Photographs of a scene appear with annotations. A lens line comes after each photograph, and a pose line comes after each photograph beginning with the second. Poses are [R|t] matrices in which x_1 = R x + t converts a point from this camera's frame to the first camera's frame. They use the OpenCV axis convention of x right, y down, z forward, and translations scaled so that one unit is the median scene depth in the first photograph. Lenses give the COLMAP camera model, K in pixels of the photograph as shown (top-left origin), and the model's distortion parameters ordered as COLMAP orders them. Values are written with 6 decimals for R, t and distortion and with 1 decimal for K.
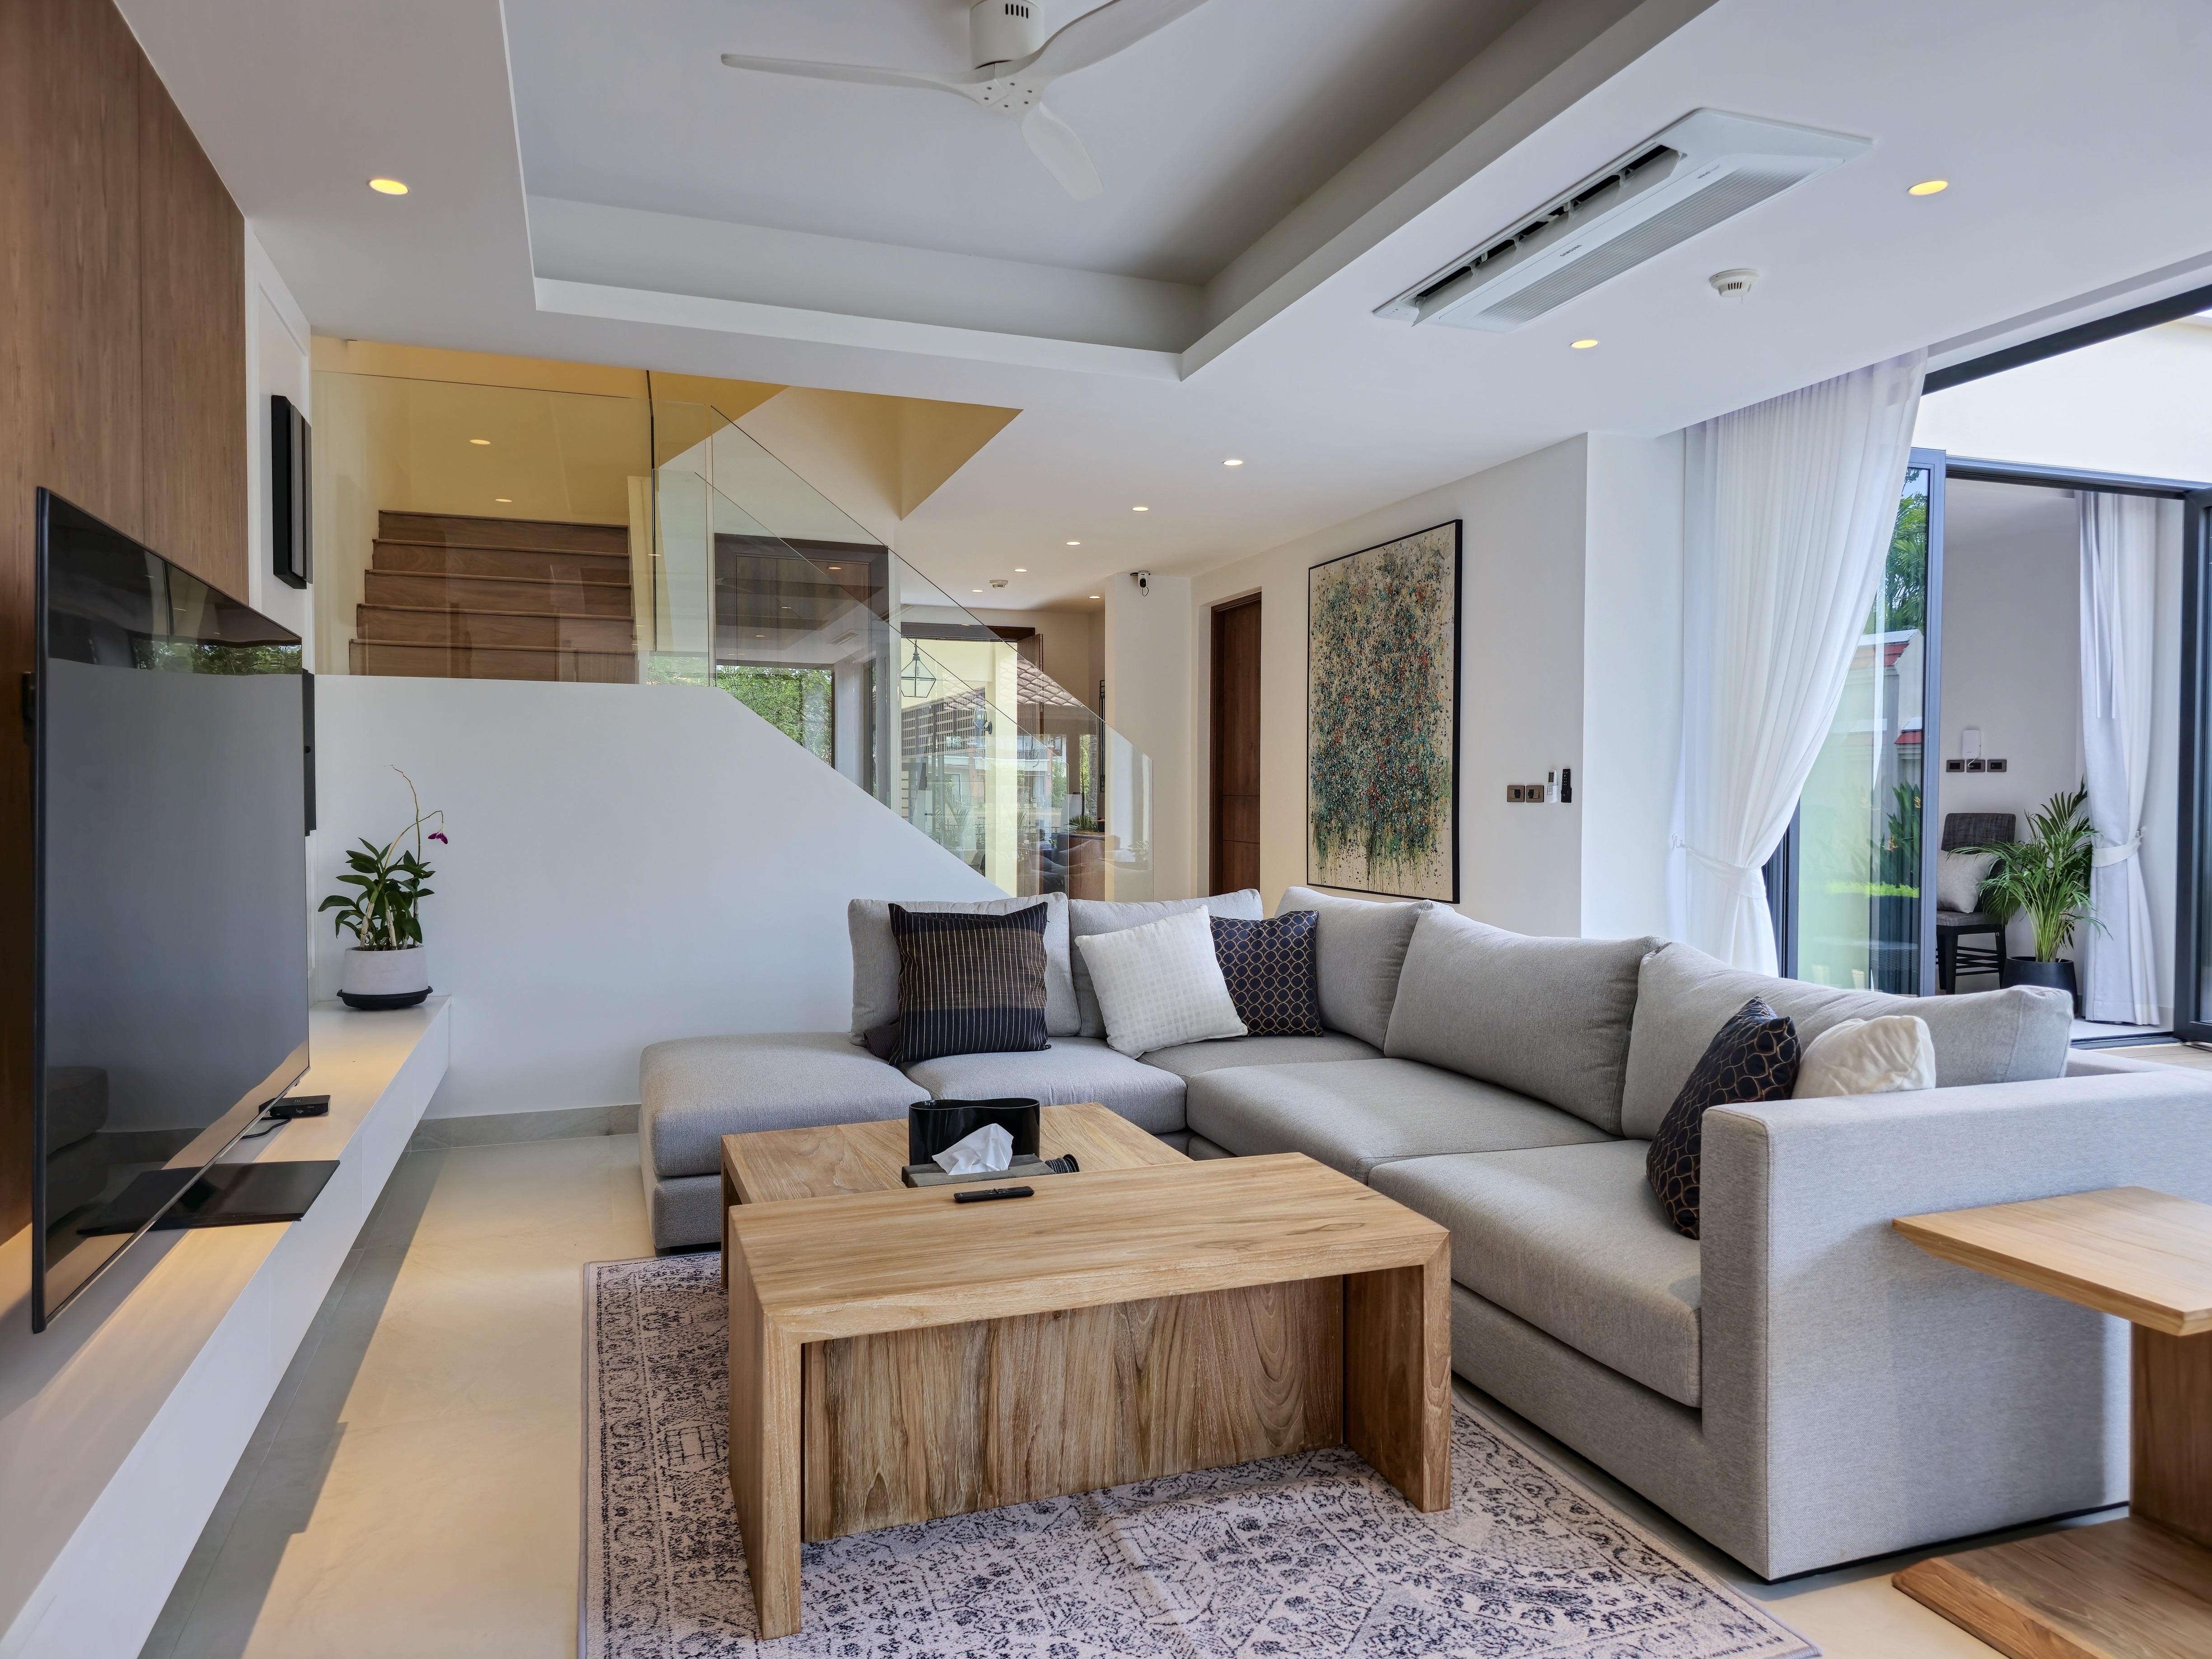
lens RADIAL K [[1450.4, 0, 1115.3], [0, 1450.4, 832.3], [0, 0, 1]] dist [0.023846, -0.045370]
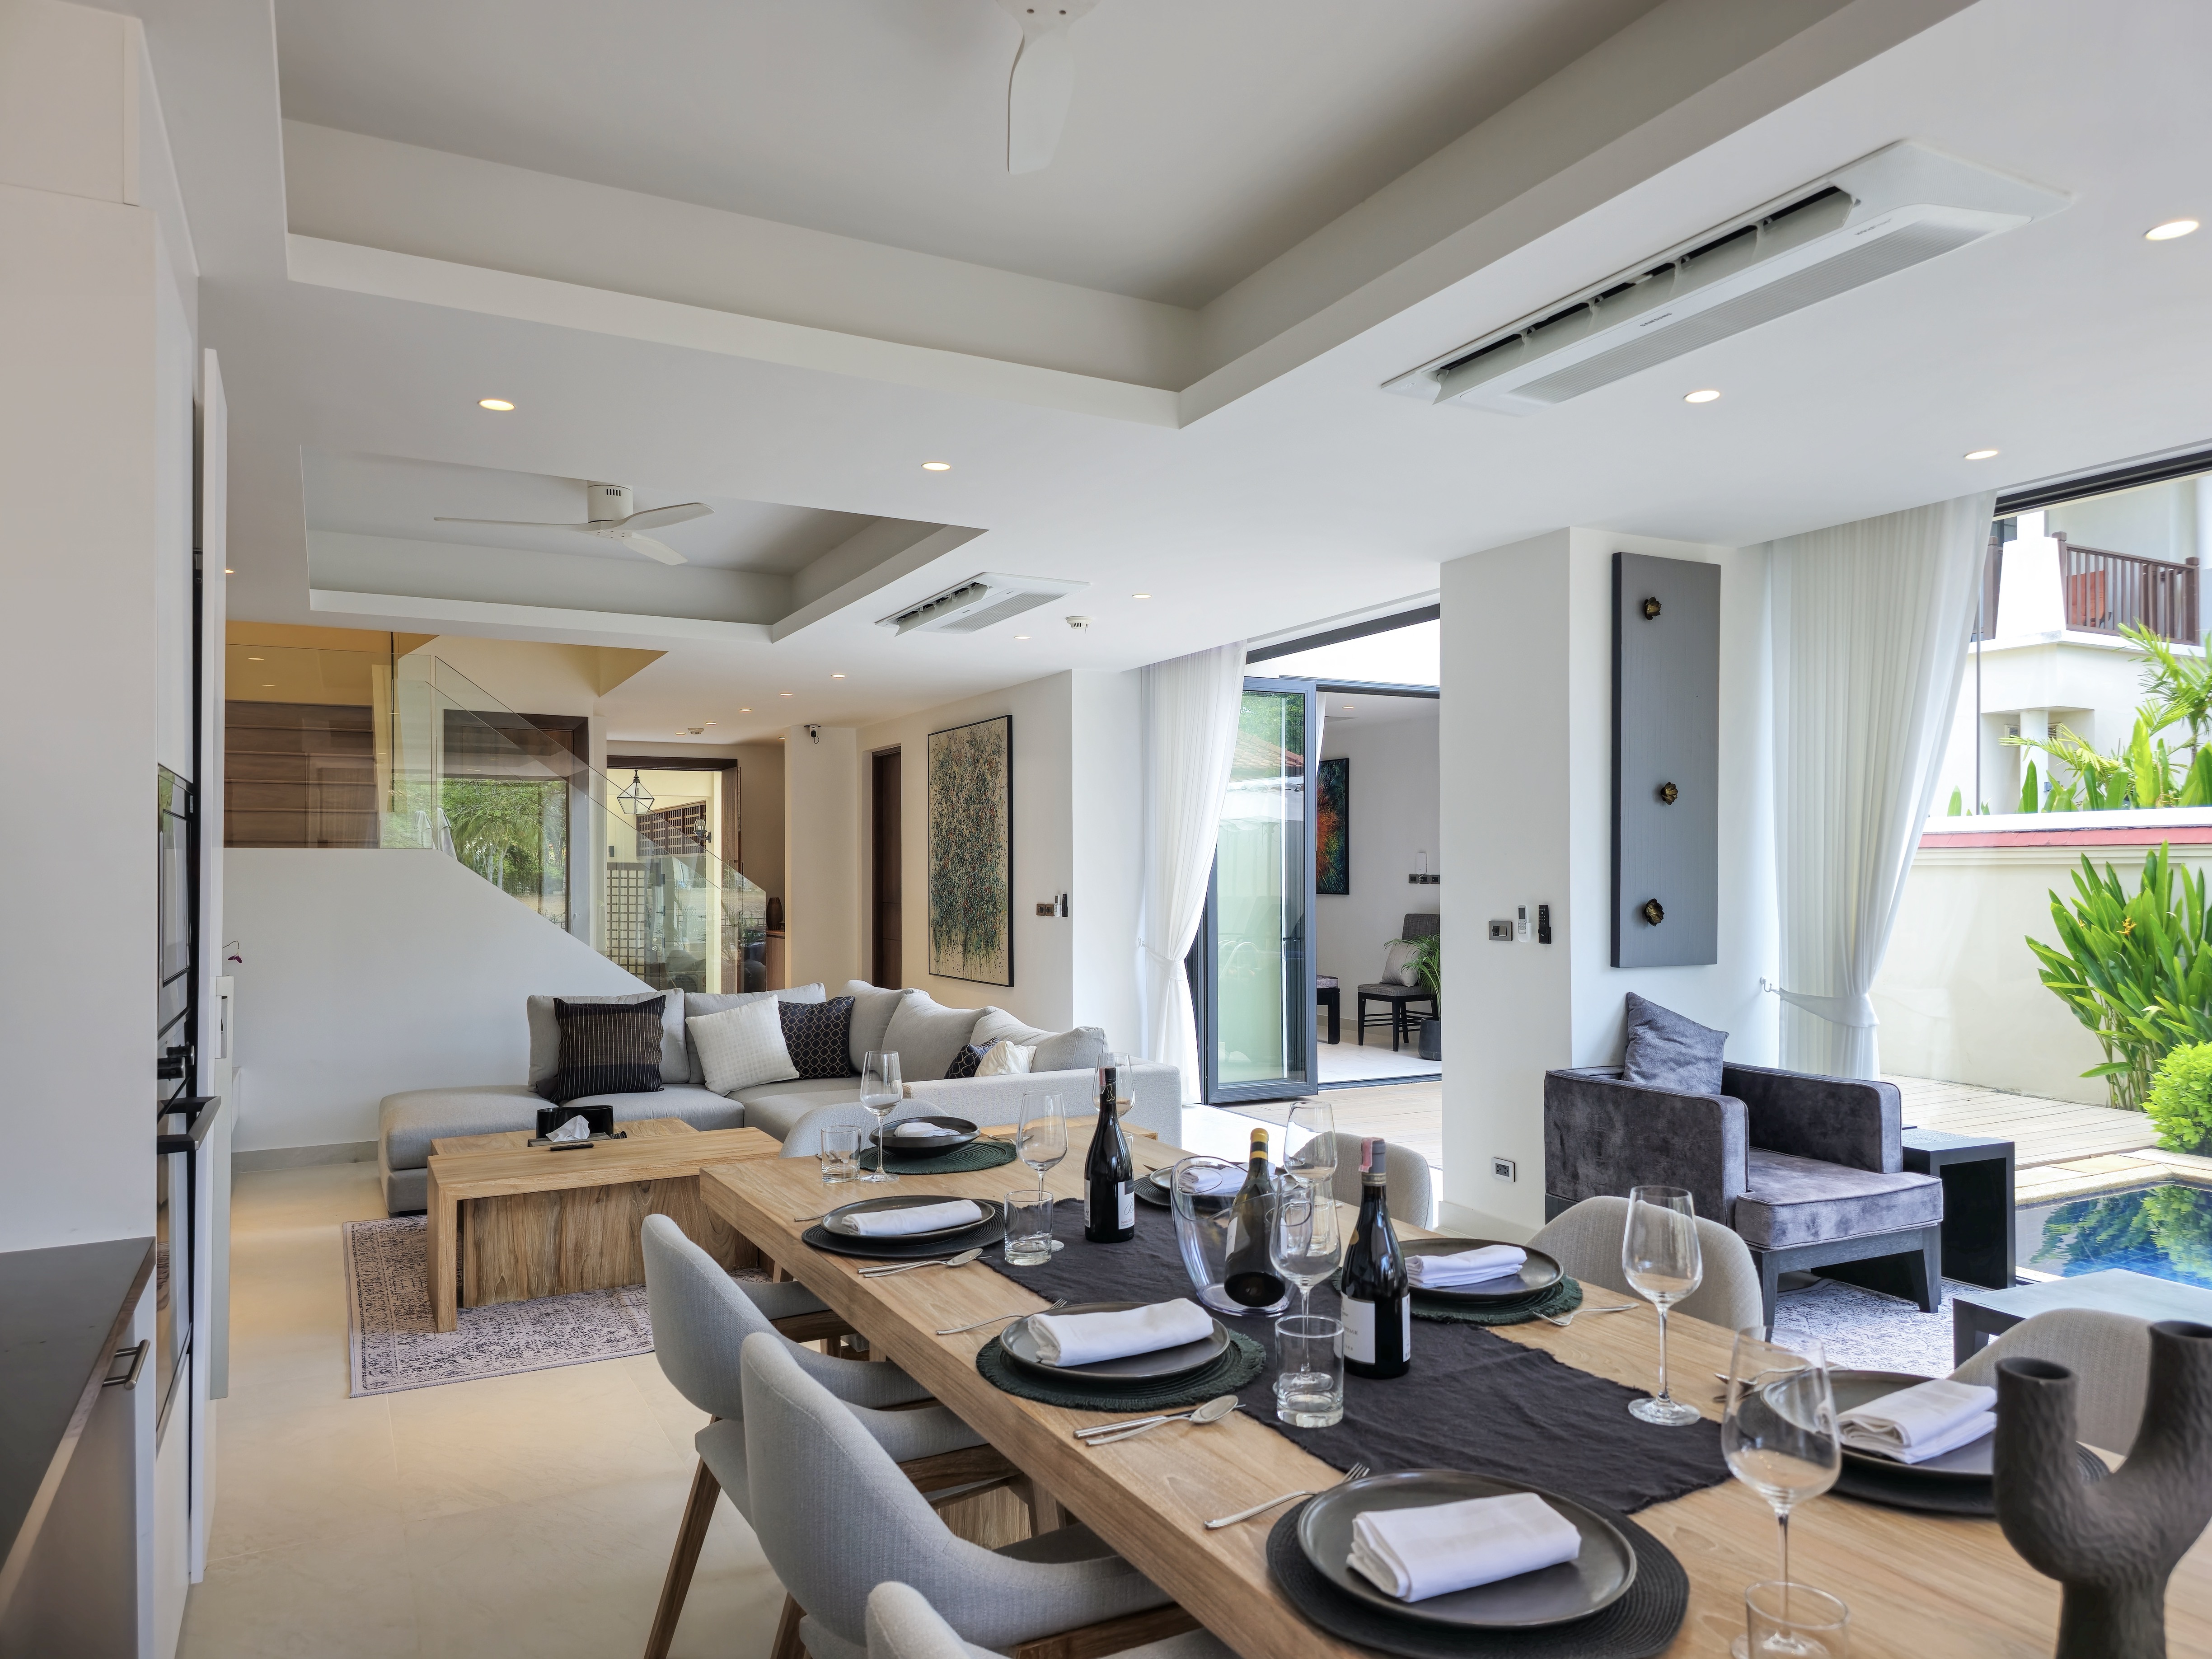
lens RADIAL K [[1450.4, 0, 1154.1], [0, 1450.4, 859.1], [0, 0, 1]] dist [0.023846, -0.045370]
pose [[0.984836, -0.003539, 0.173453, 0.194121], [0.009765, 0.999338, -0.035058, -0.036247], [-0.173214, 0.036221, 0.984218, -0.603008]]
